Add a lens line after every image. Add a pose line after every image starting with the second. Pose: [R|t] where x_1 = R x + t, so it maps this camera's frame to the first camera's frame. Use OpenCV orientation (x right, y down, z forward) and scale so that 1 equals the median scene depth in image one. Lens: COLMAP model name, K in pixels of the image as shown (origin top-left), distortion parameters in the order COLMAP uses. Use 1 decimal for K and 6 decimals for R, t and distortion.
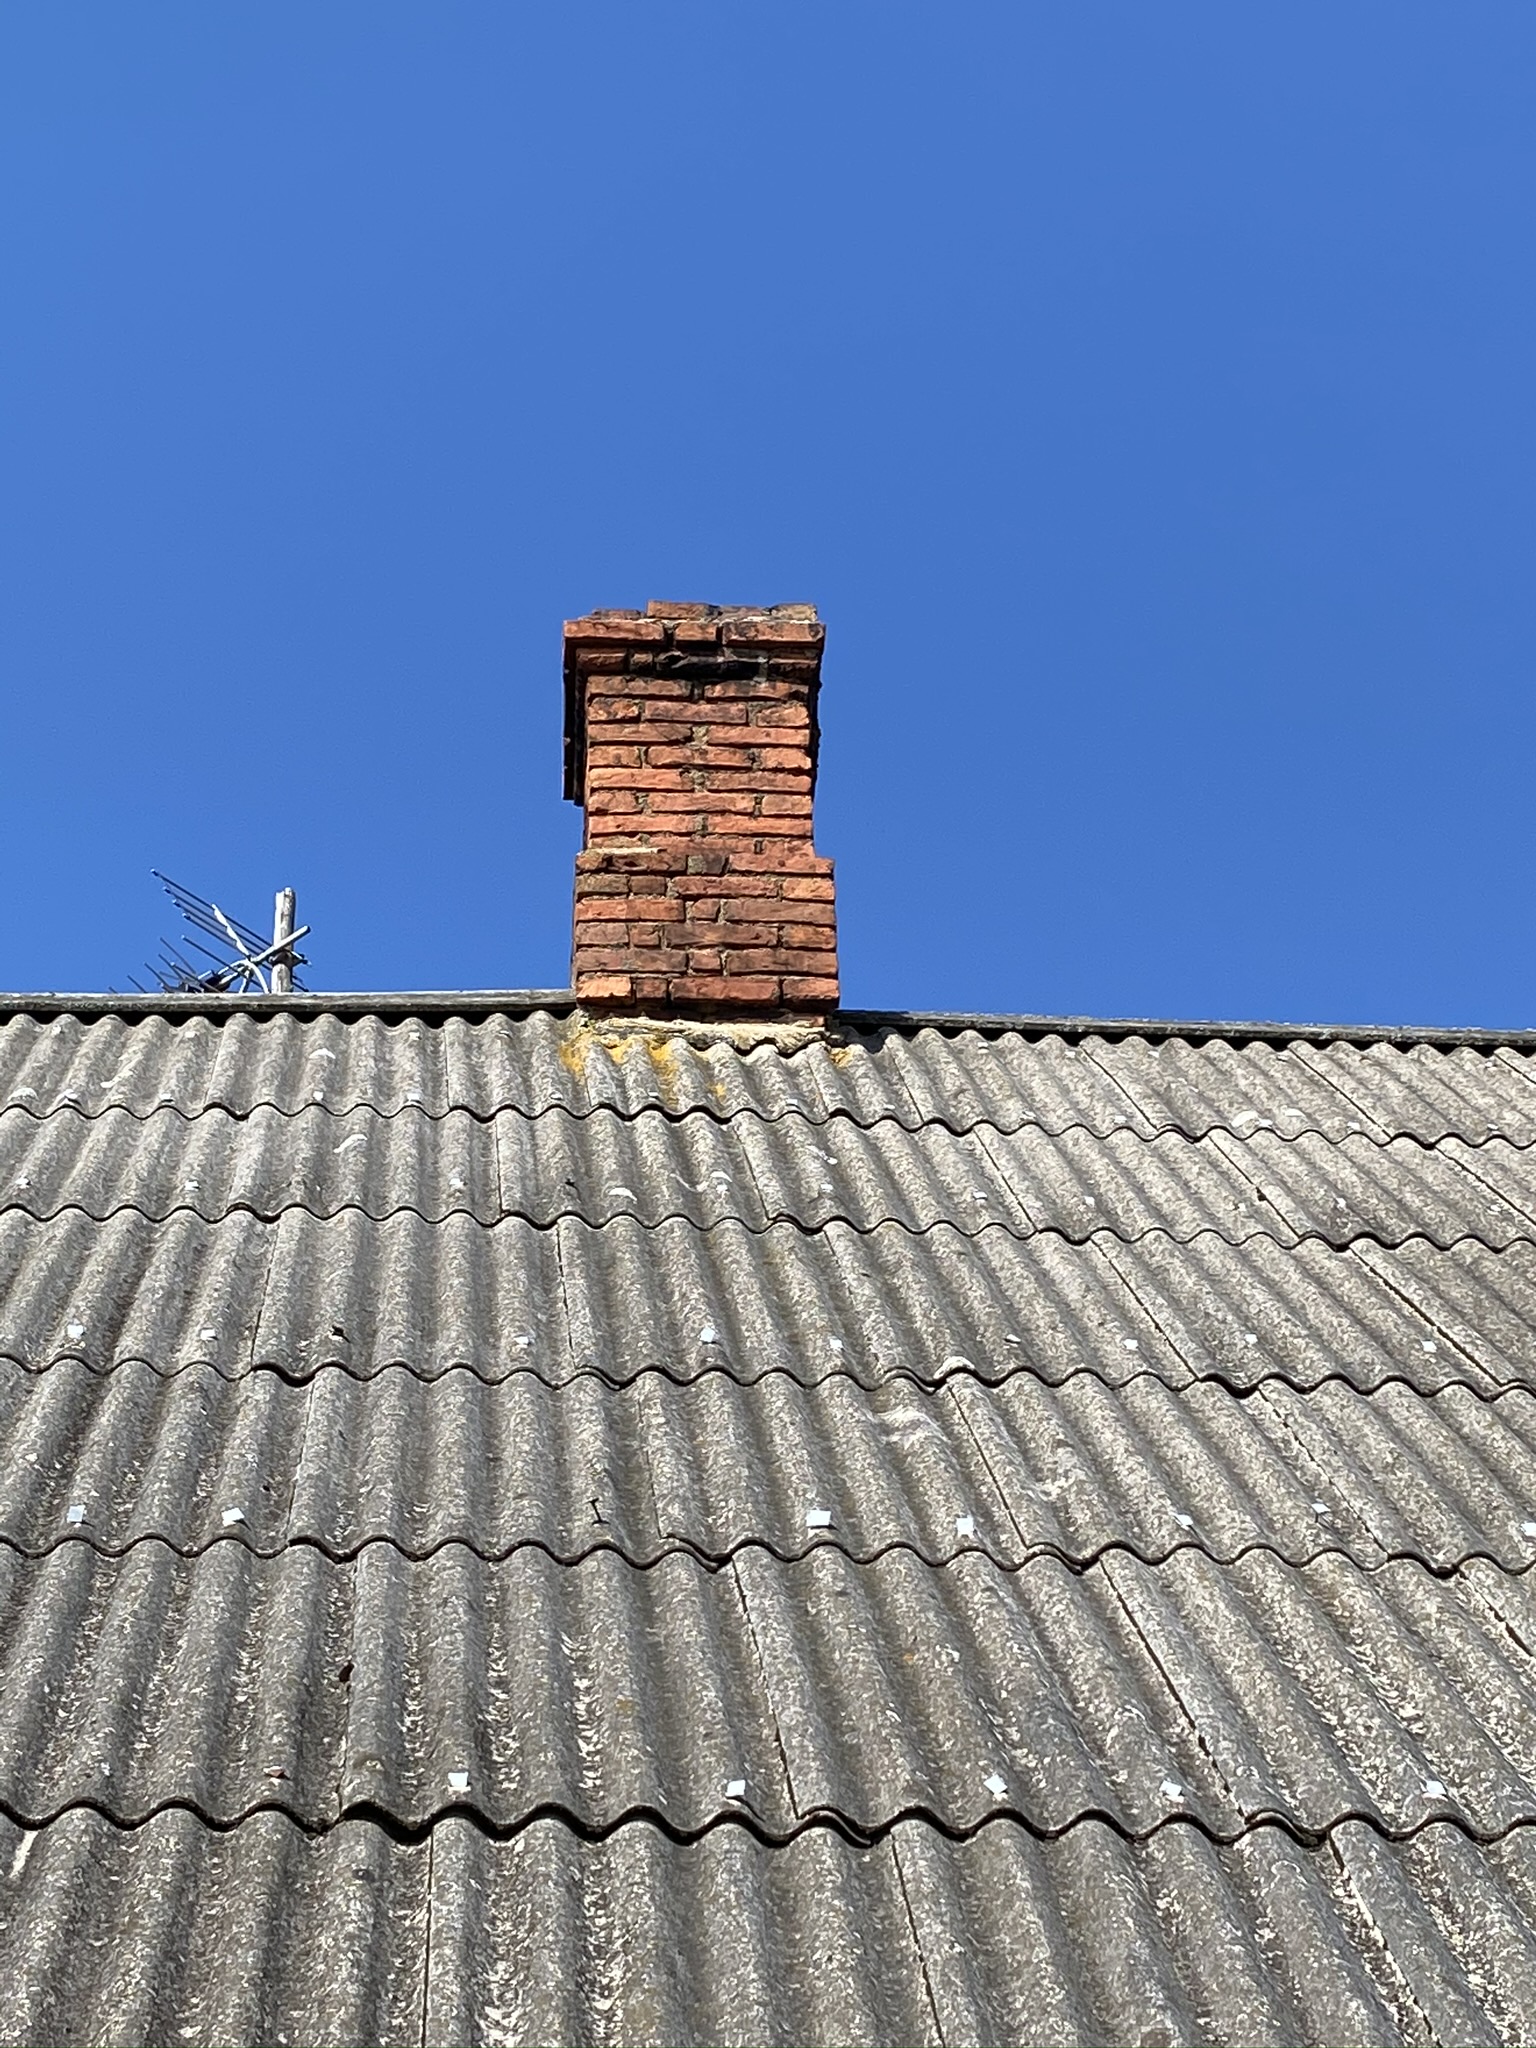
lens RADIAL K [[3591.4, 0, 766.6], [0, 3591.4, 1023.8], [0, 0, 1]] dist [0.035151, 0.000000]
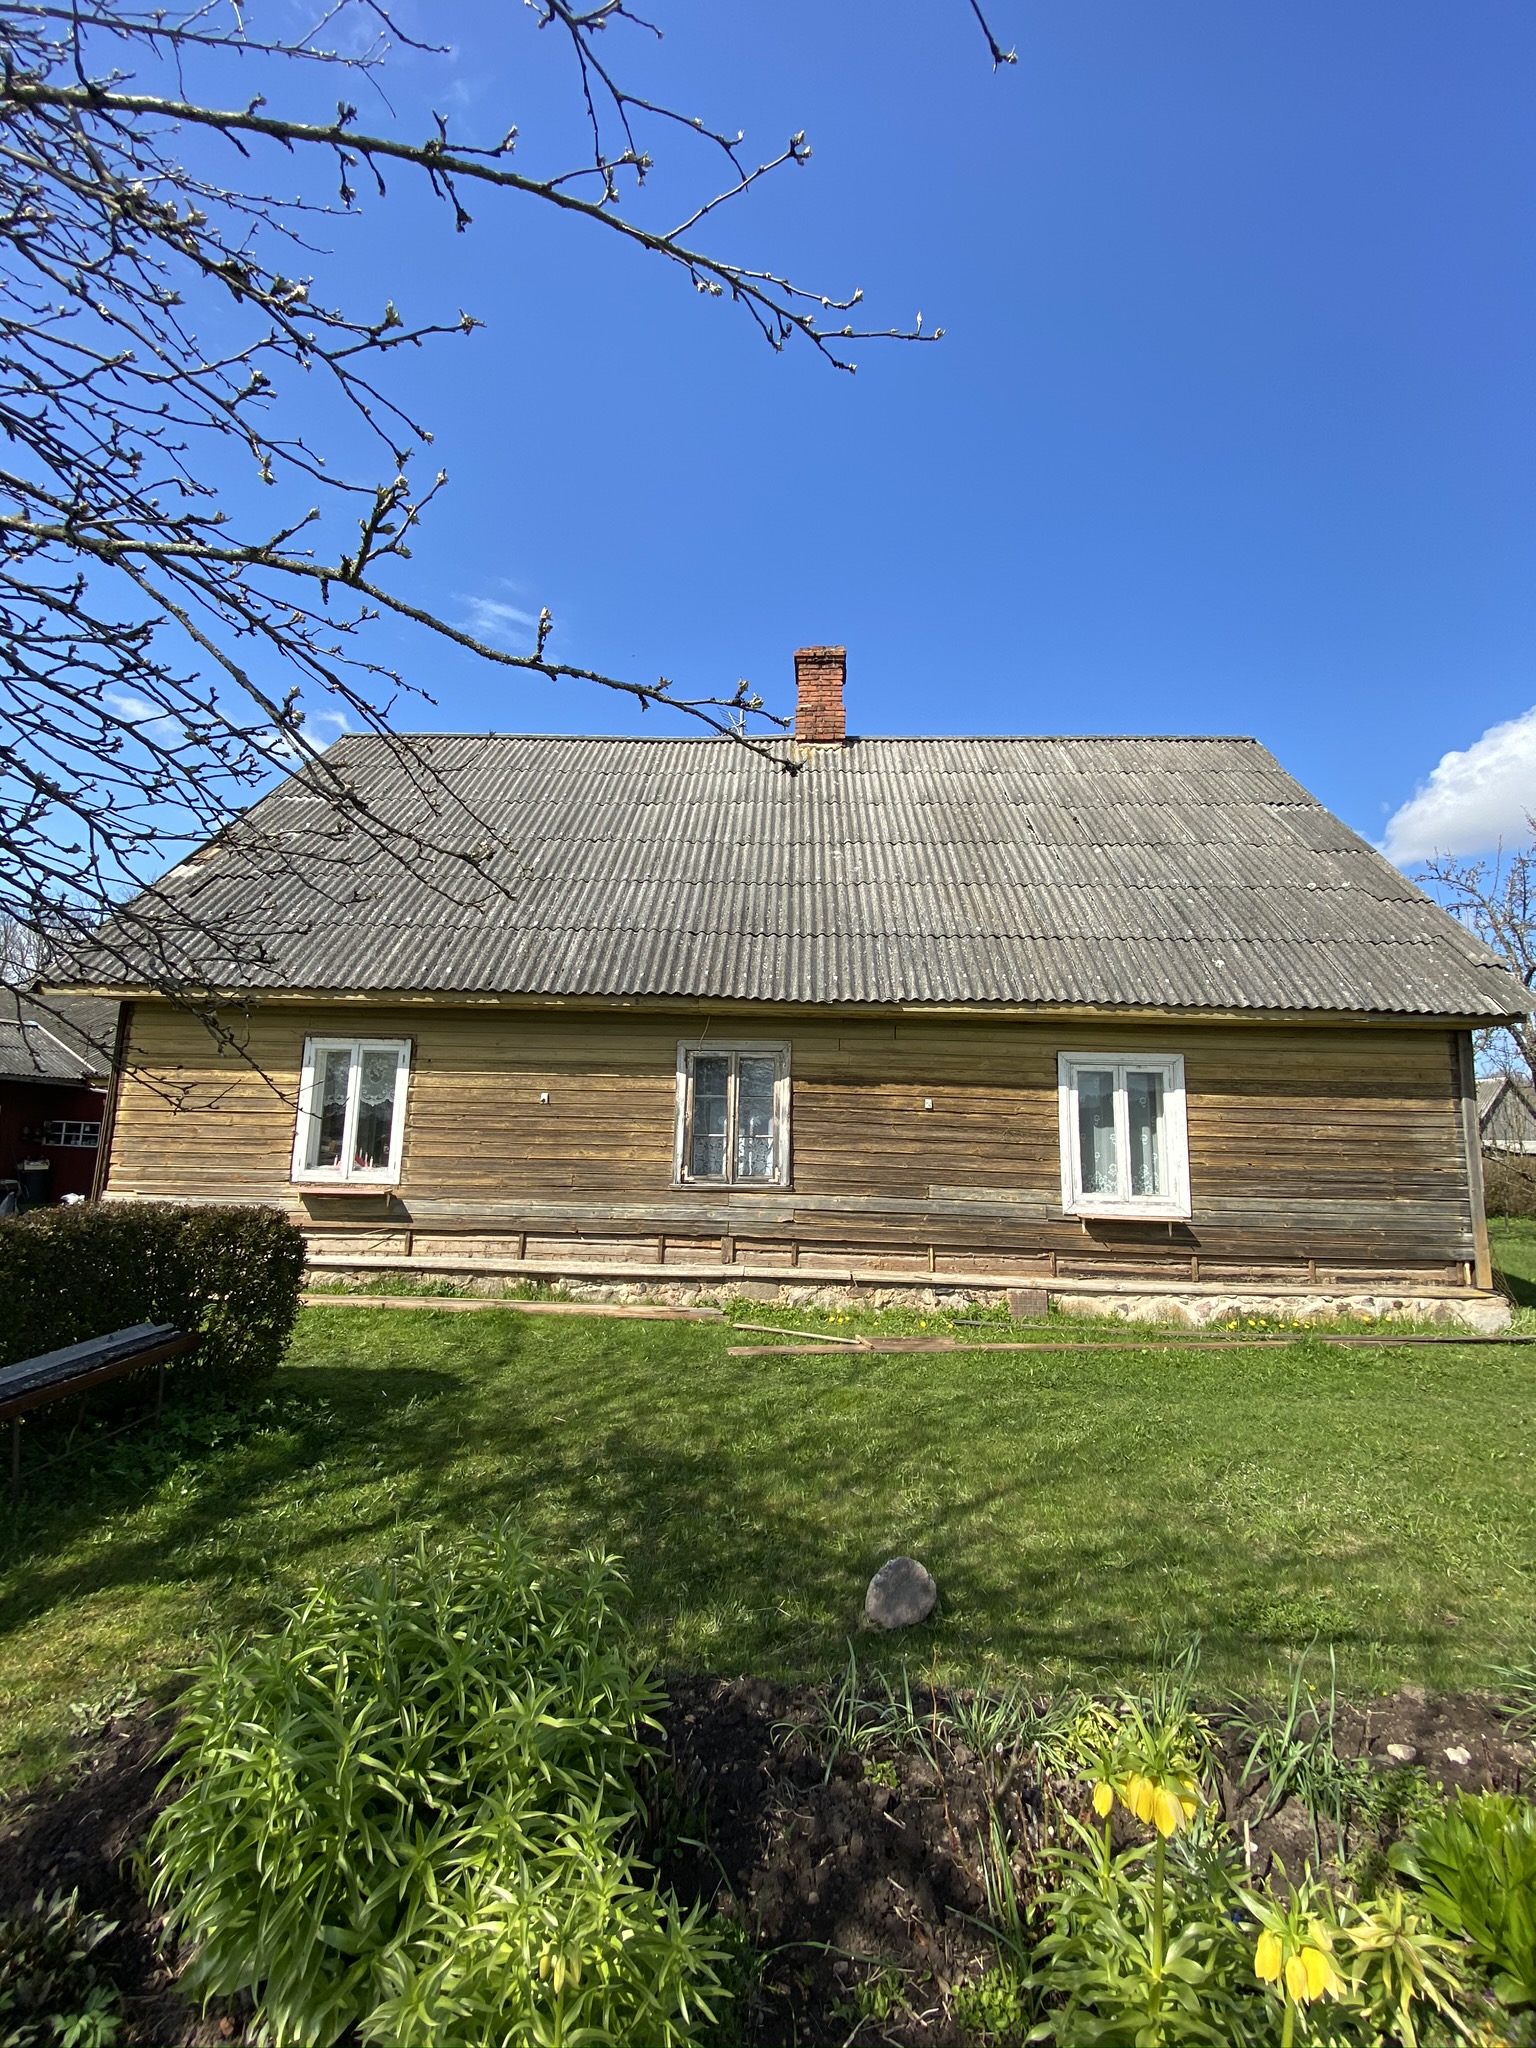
lens RADIAL K [[822.6, 0, 771.0], [0, 822.6, 1023.8], [0, 0, 1]] dist [0.000032, 0.000001]
pose [[0.993183, 0.027425, -0.113296, 0.095159], [0.025980, 0.895408, 0.444488, -0.267731], [0.113636, -0.444401, 0.888591, -0.442811]]
